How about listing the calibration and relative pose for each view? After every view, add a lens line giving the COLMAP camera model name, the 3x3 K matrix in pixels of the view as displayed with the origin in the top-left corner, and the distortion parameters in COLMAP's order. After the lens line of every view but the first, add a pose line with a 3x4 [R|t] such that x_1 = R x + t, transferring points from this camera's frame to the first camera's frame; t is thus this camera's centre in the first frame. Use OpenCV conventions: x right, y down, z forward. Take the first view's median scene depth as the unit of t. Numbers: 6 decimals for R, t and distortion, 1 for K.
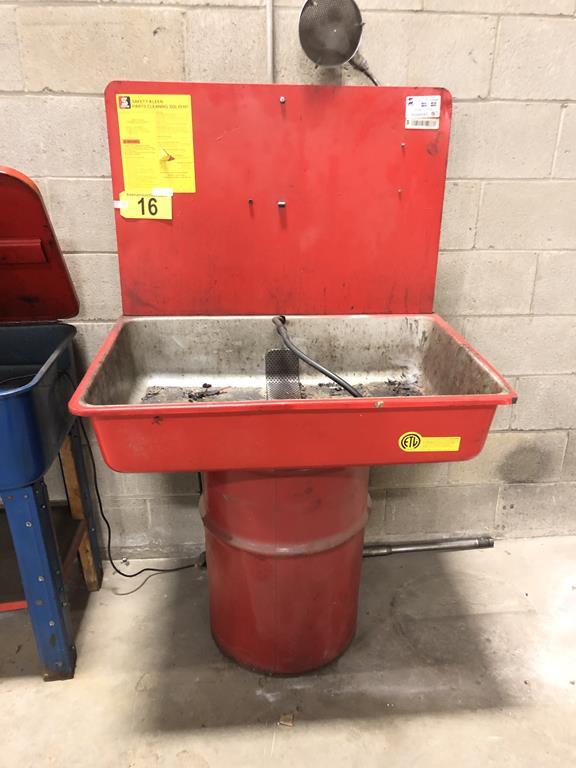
lens RADIAL K [[625.5, 0, 290.5], [0, 625.5, 385.4], [0, 0, 1]] dist [0.033474, -0.031046]
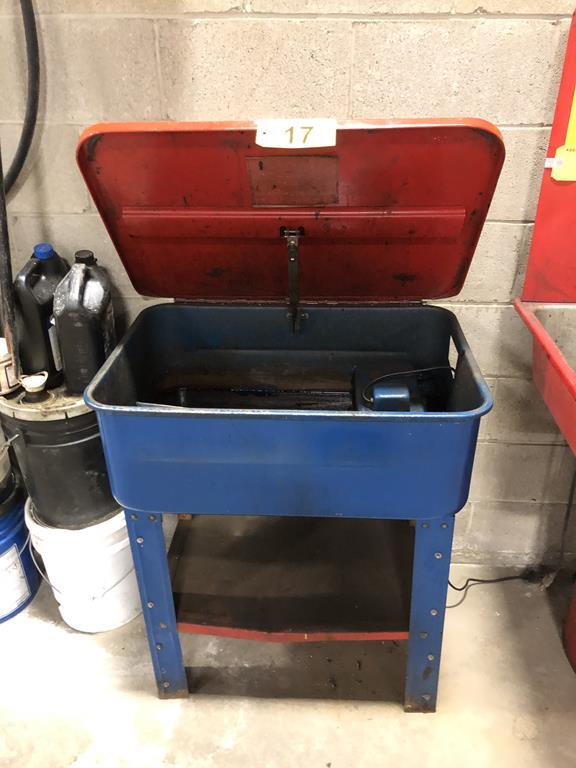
lens RADIAL K [[625.5, 0, 287.8], [0, 625.5, 384.8], [0, 0, 1]] dist [0.033474, -0.031046]
pose [[0.989670, 0.057274, -0.131430, -0.452205], [-0.042514, 0.992744, 0.112478, -0.082394], [0.136918, -0.105729, 0.984924, 0.142702]]
